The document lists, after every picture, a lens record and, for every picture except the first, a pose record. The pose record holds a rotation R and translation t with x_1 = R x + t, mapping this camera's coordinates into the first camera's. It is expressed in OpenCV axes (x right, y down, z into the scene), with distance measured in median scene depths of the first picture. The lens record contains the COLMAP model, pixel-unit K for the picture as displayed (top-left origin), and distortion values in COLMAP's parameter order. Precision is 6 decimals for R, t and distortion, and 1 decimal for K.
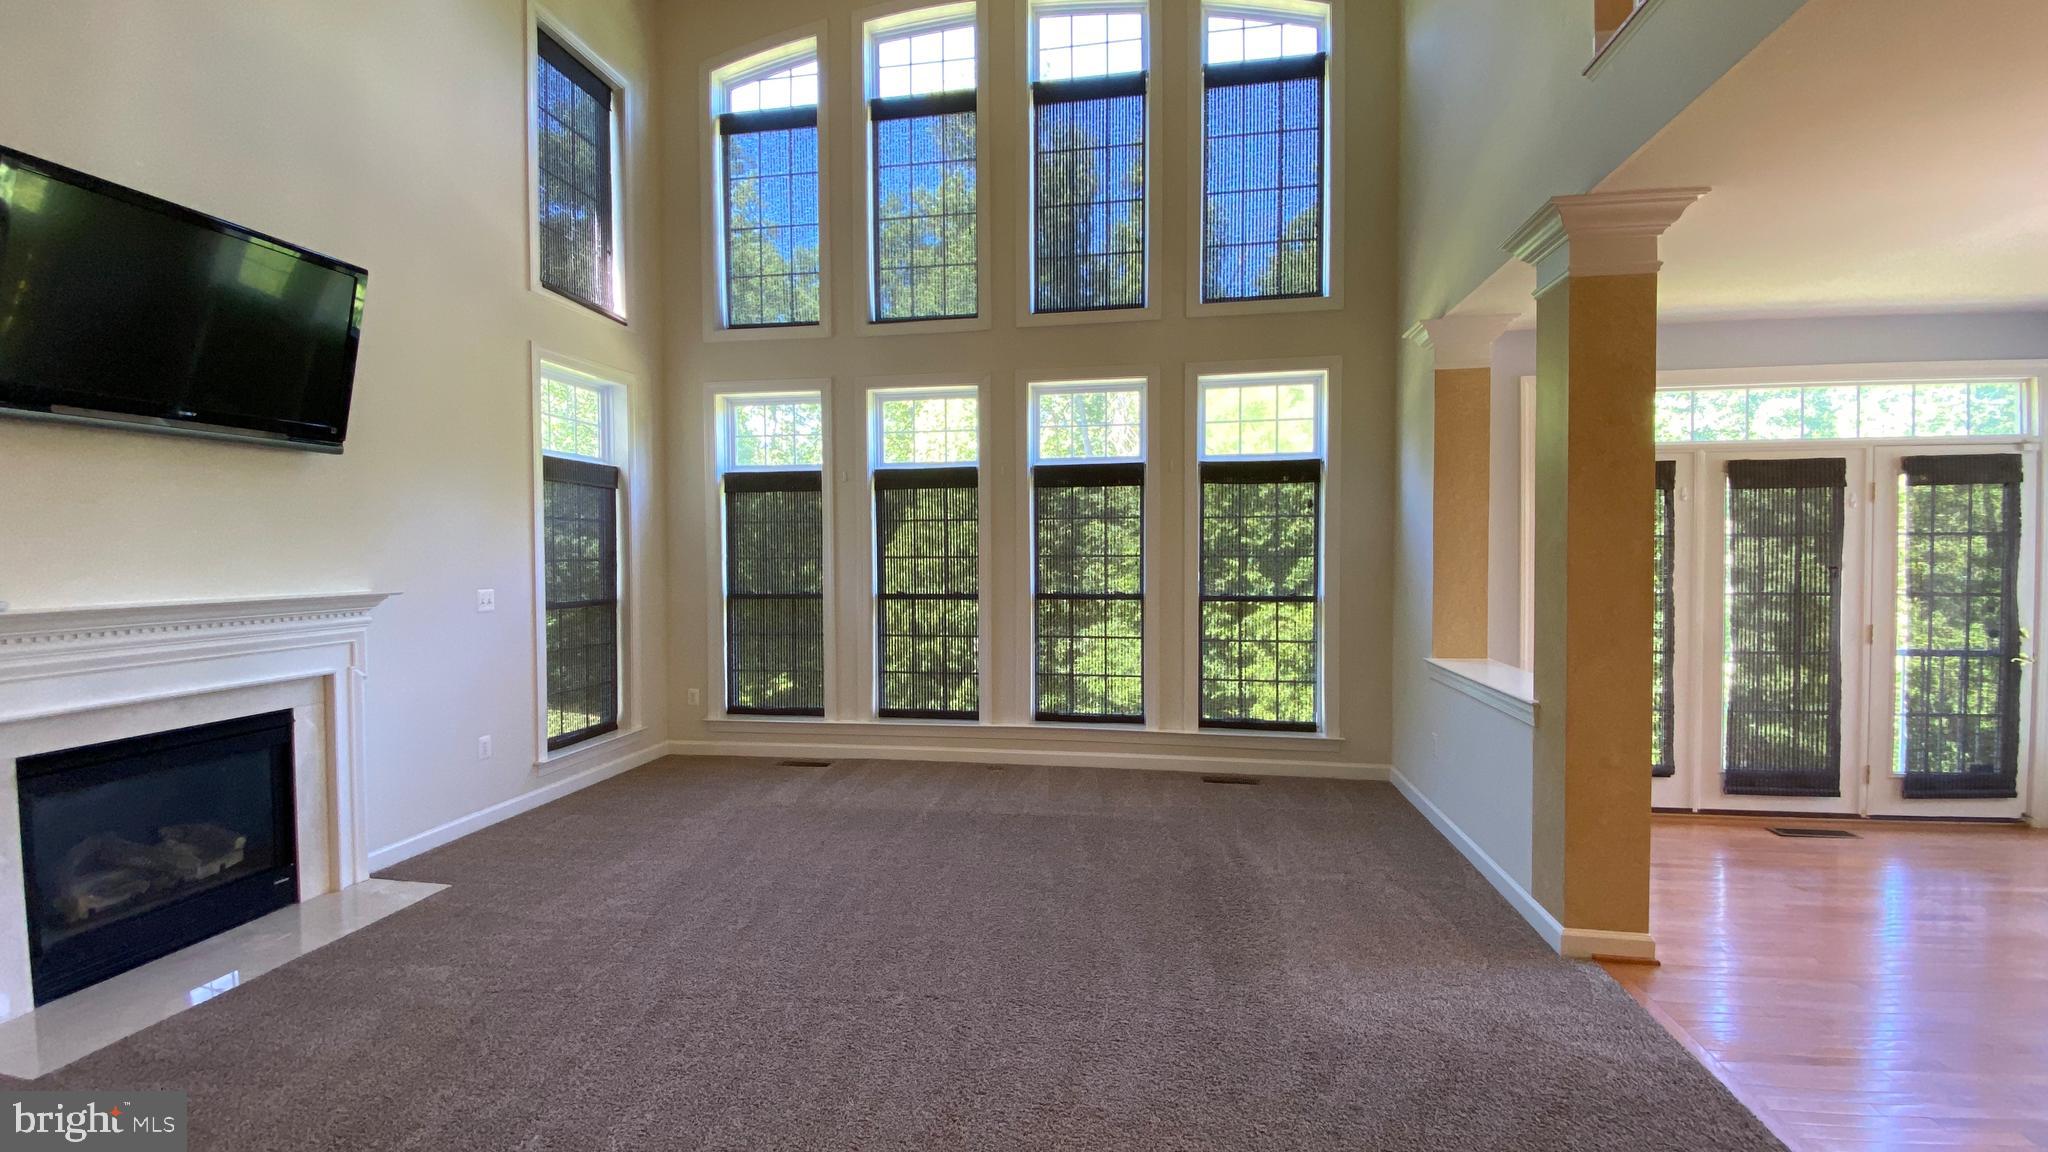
lens RADIAL K [[836.6, 0, 1039.2], [0, 836.6, 583.4], [0, 0, 1]] dist [-0.002047, -0.003301]
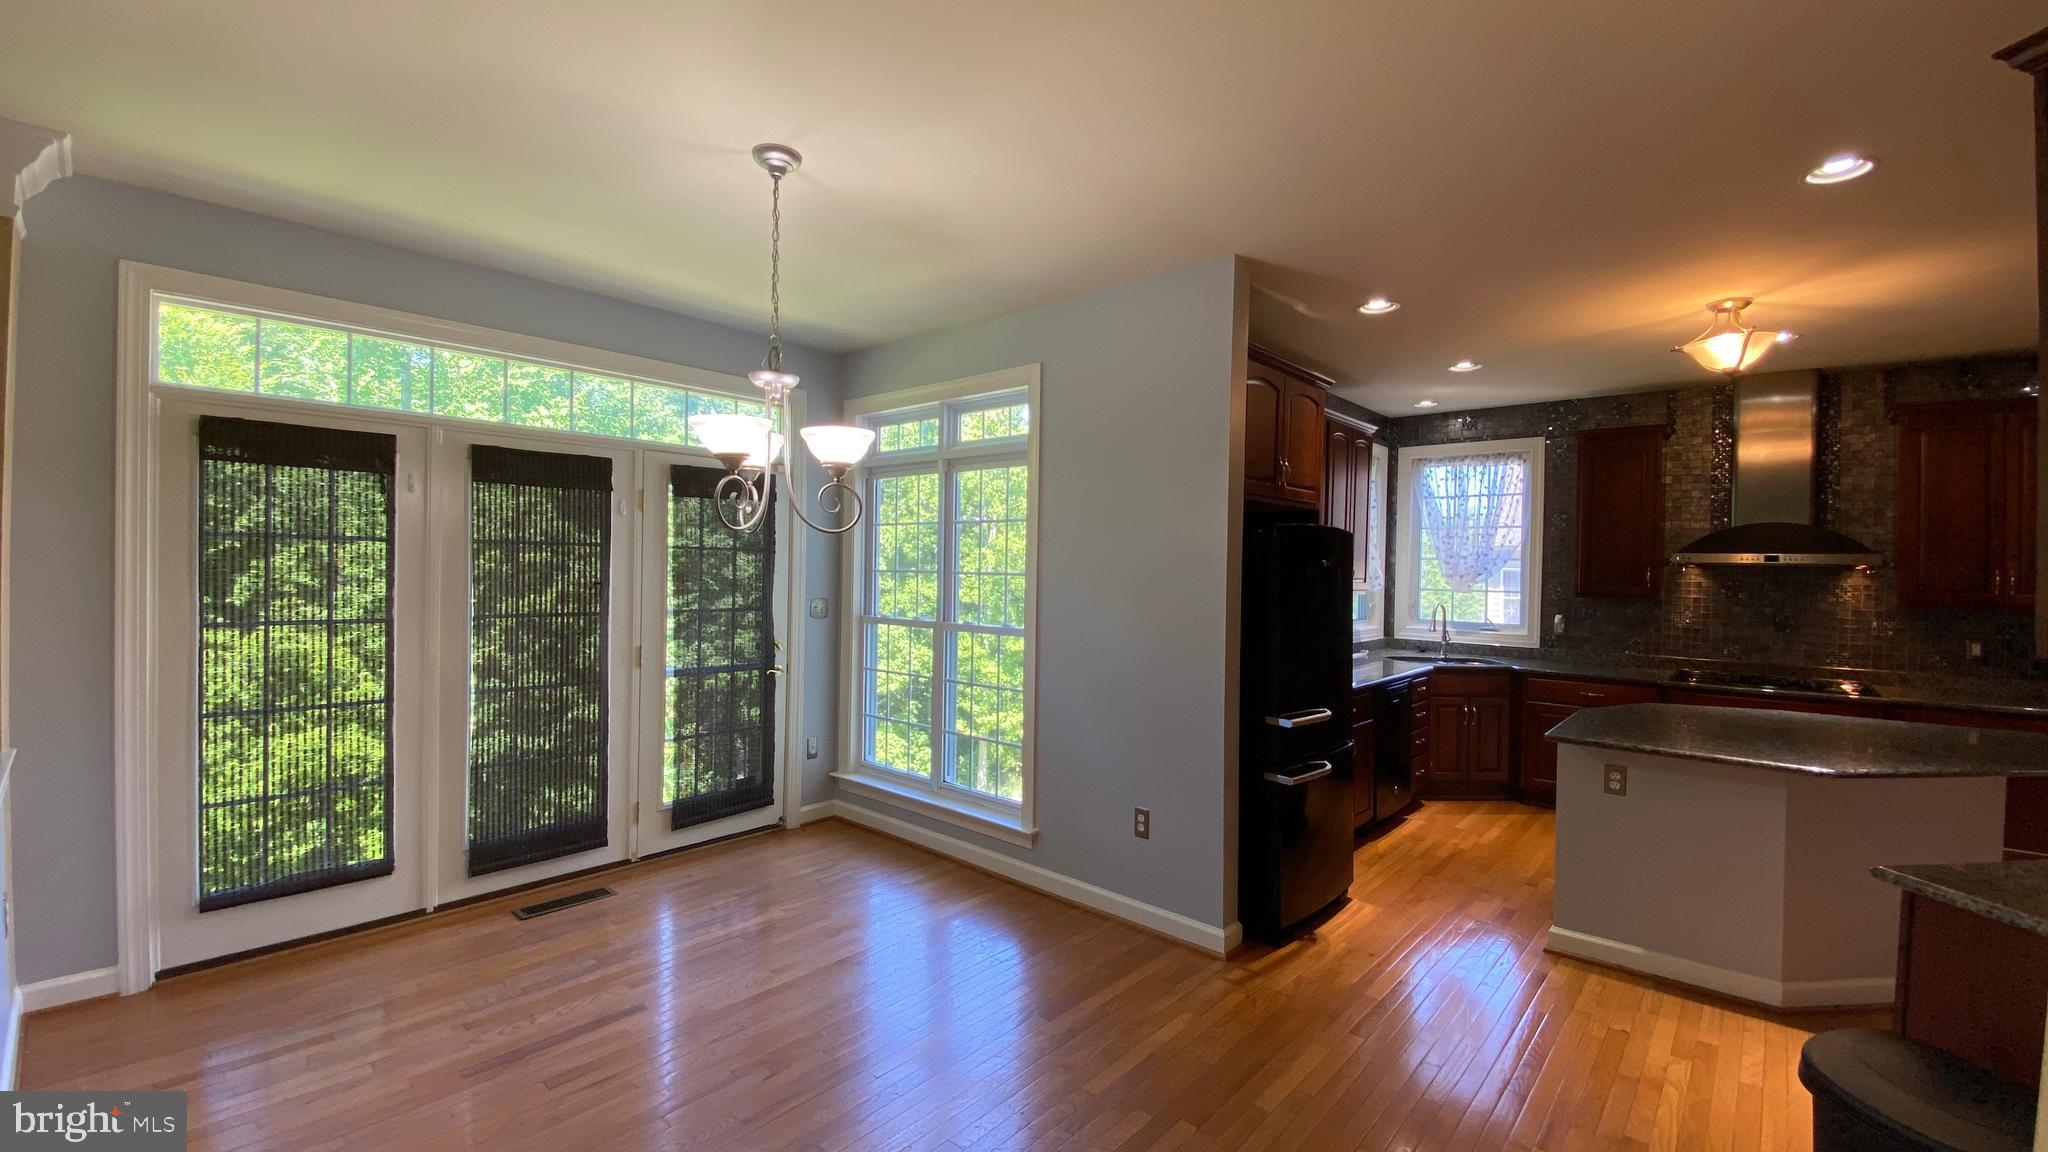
lens RADIAL K [[836.6, 0, 1025.4], [0, 836.6, 567.8], [0, 0, 1]] dist [-0.002047, -0.003301]
pose [[0.534142, 0.012490, 0.845302, 0.446912], [-0.003709, 0.999916, -0.012432, -0.025887], [-0.845386, 0.003505, 0.534144, 0.156230]]
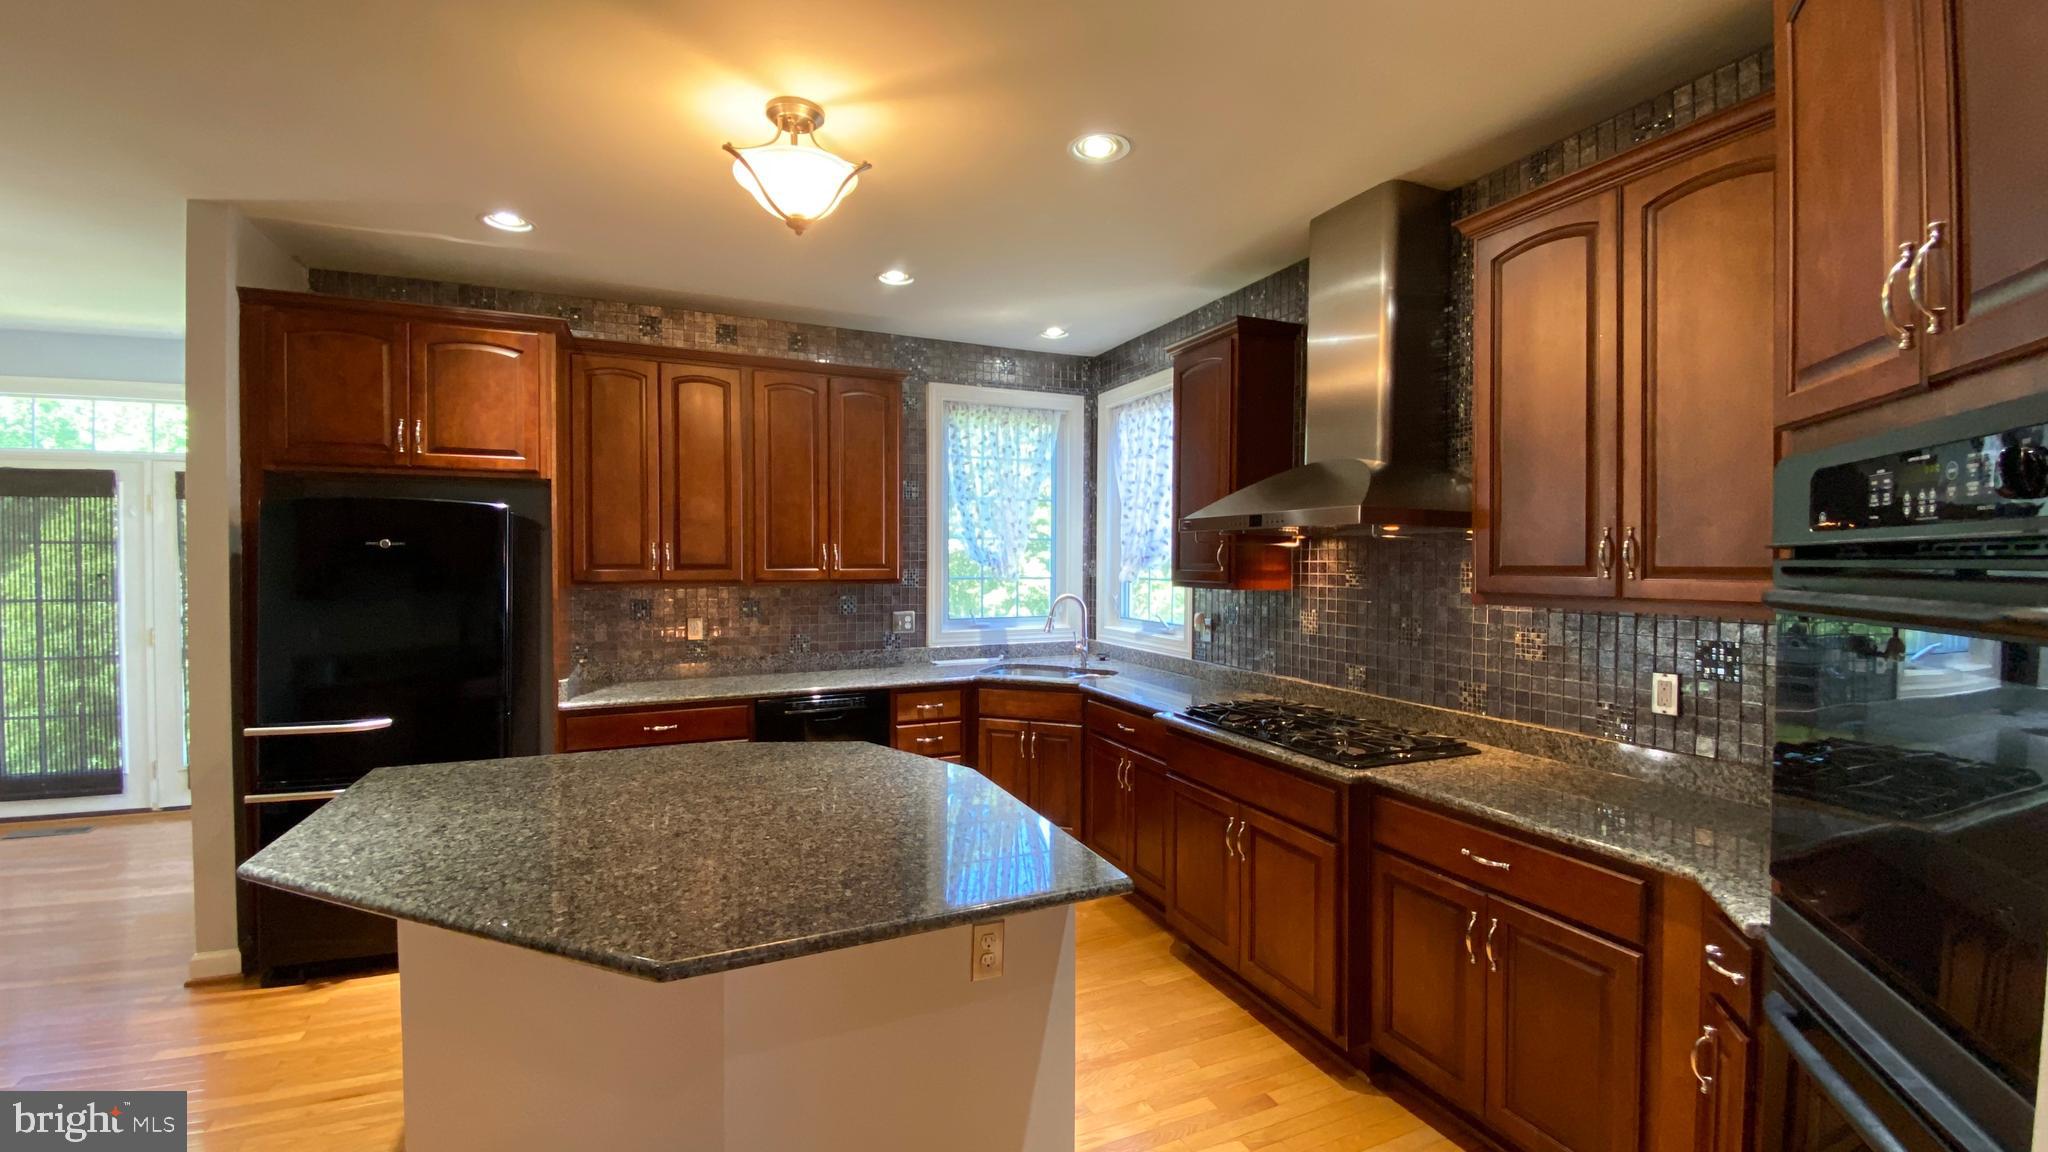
lens RADIAL K [[836.6, 0, 991.1], [0, 836.6, 582.4], [0, 0, 1]] dist [-0.002047, -0.003301]
pose [[0.829249, -0.010180, 0.558787, 1.277224], [0.003338, 0.999906, 0.013263, -0.018475], [-0.558870, -0.009134, 0.829205, -0.464522]]
